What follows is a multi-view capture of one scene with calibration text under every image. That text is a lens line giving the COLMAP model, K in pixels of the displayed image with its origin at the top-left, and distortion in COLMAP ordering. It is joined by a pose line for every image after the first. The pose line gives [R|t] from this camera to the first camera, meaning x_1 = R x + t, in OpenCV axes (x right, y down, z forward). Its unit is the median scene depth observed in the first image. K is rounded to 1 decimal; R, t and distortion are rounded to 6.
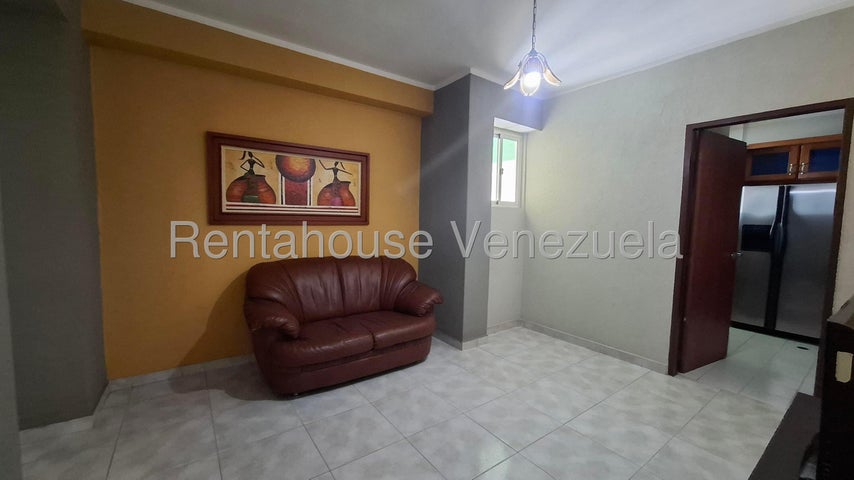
lens RADIAL K [[329.1, 0, 384.4], [0, 329.1, 231.9], [0, 0, 1]] dist [-0.007554, 0.000361]
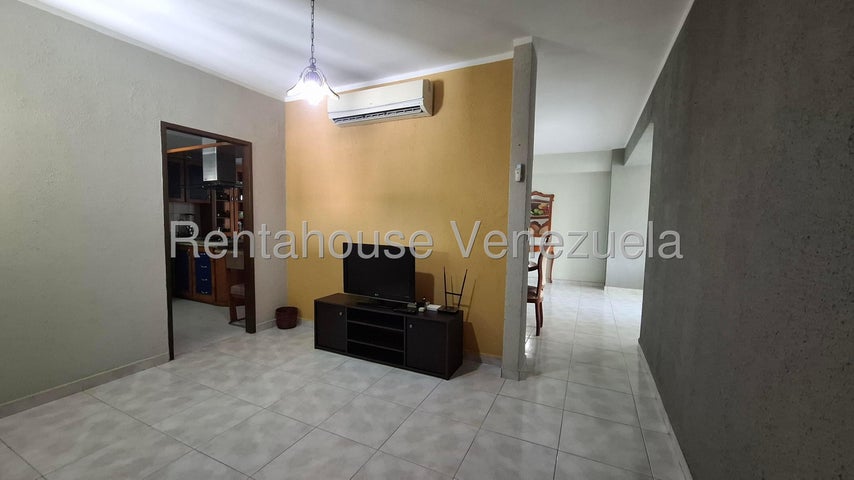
lens RADIAL K [[329.1, 0, 430.7], [0, 329.1, 237.2], [0, 0, 1]] dist [-0.007554, 0.000361]
pose [[-0.522434, -0.074143, 0.849450, -0.448018], [0.031925, 0.993813, 0.106378, -0.052186], [-0.852082, 0.082694, -0.516835, 0.763755]]
